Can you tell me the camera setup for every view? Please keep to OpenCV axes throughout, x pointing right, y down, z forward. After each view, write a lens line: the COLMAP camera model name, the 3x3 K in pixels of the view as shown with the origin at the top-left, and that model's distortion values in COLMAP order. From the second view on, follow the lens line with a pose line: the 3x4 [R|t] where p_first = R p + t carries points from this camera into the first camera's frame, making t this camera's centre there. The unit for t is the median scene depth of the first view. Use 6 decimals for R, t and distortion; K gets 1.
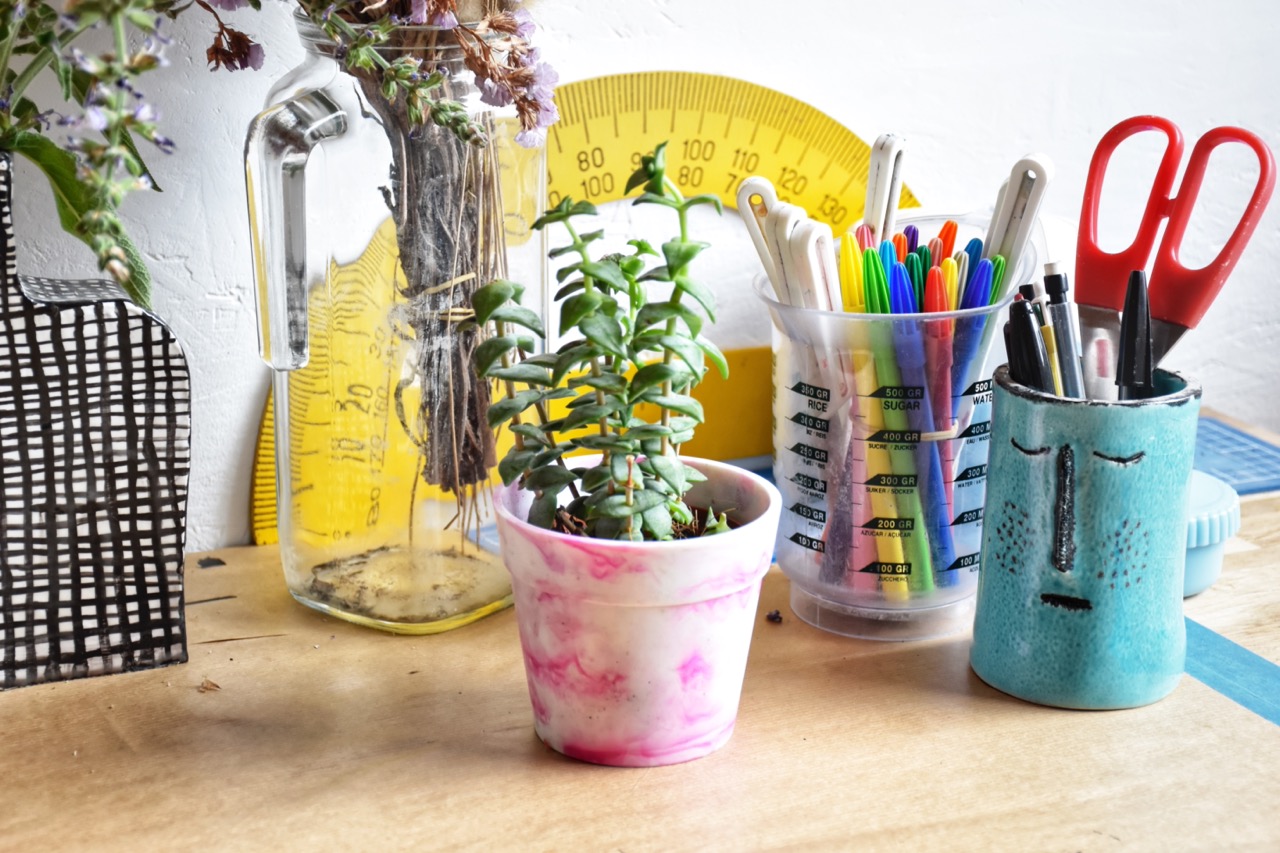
lens RADIAL K [[2681.9, 0, 641.0], [0, 2681.9, 428.2], [0, 0, 1]] dist [0.345961, 0.000000]
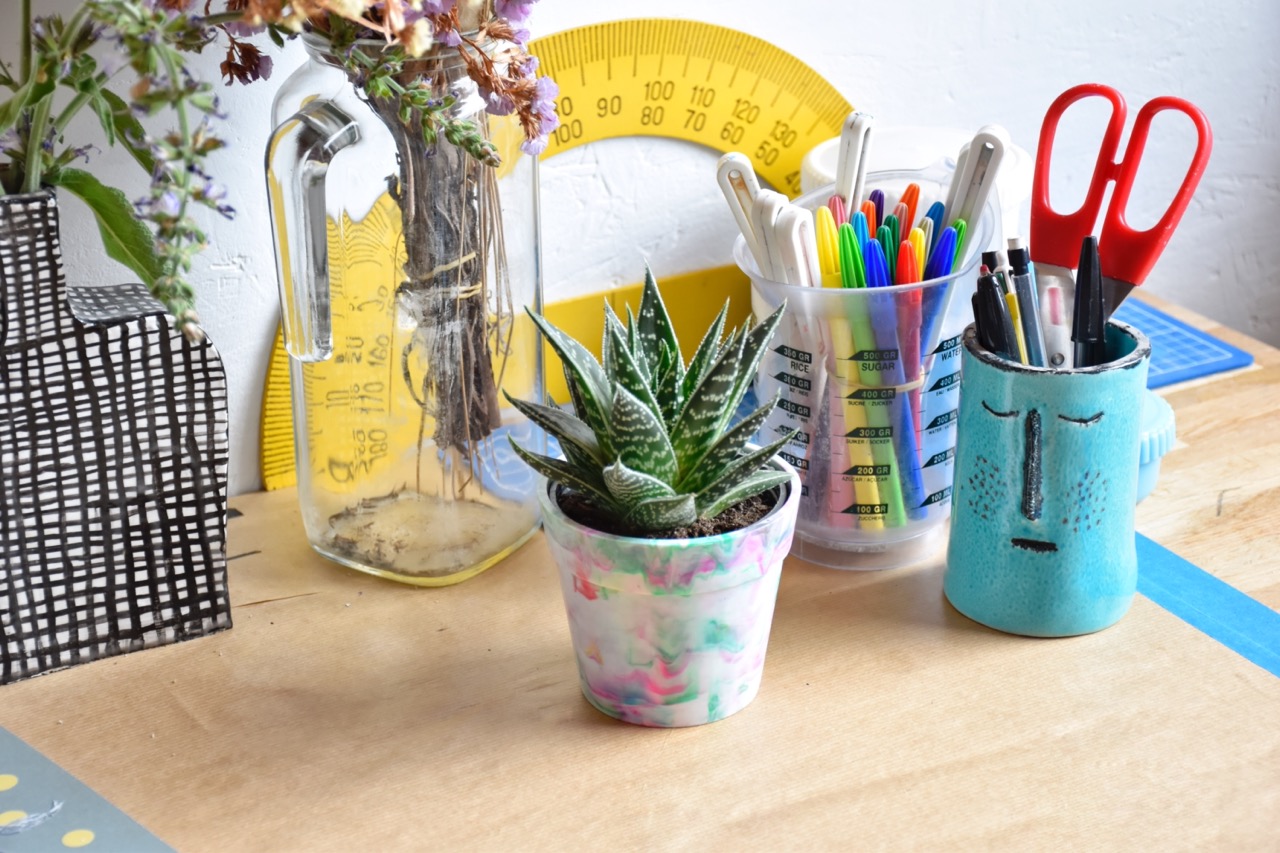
lens RADIAL K [[2773.5, 0, 644.0], [0, 2773.5, 430.7], [0, 0, 1]] dist [0.403266, 0.000000]
pose [[0.997007, -0.046899, 0.061462, -0.069371], [0.039026, 0.991569, 0.123564, -0.127453], [-0.066739, -0.120795, 0.990431, -0.116898]]
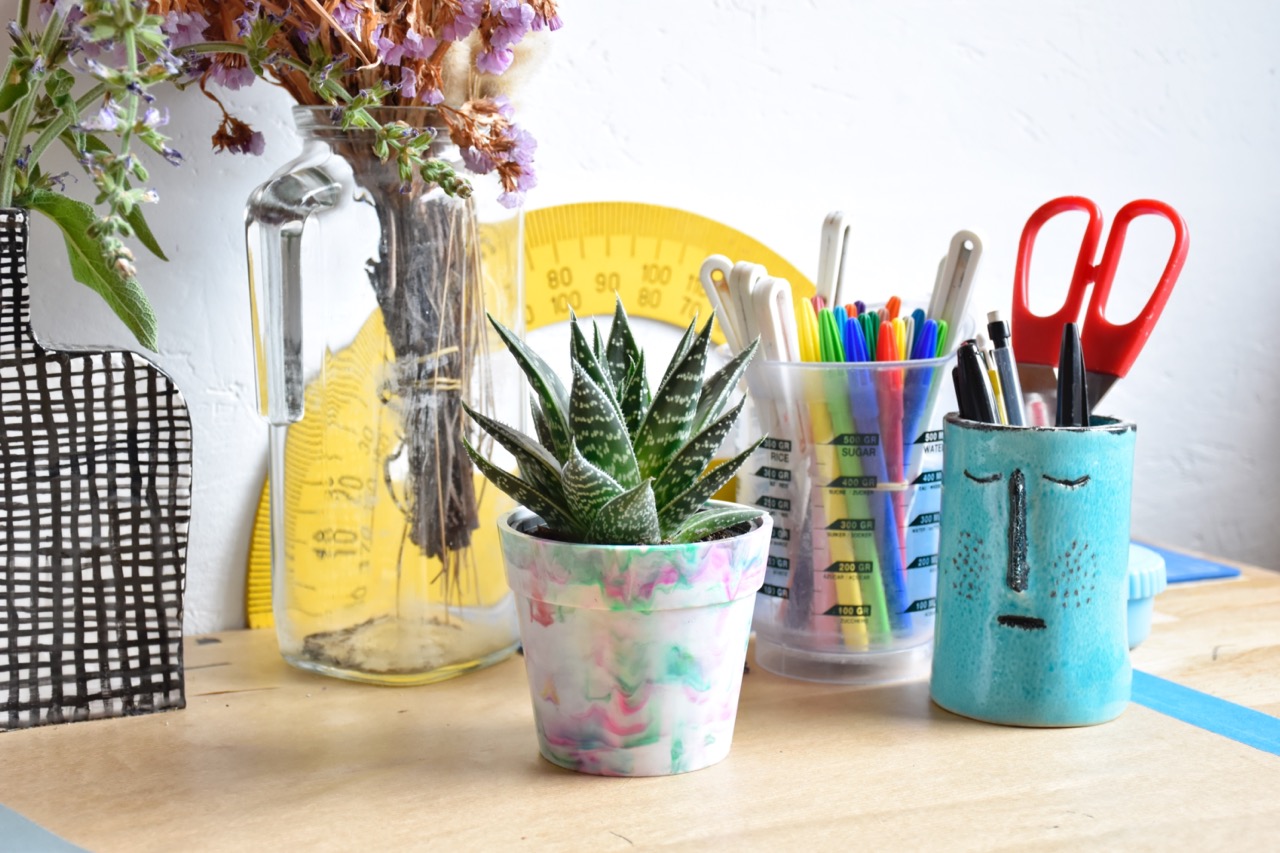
lens RADIAL K [[2253.8, 0, 642.4], [0, 2253.8, 421.5], [0, 0, 1]] dist [0.236485, 0.000000]
pose [[0.999315, -0.013006, 0.034645, -0.020700], [0.018113, 0.988300, -0.151441, 0.115823], [-0.032270, 0.151964, 0.987859, 0.111846]]
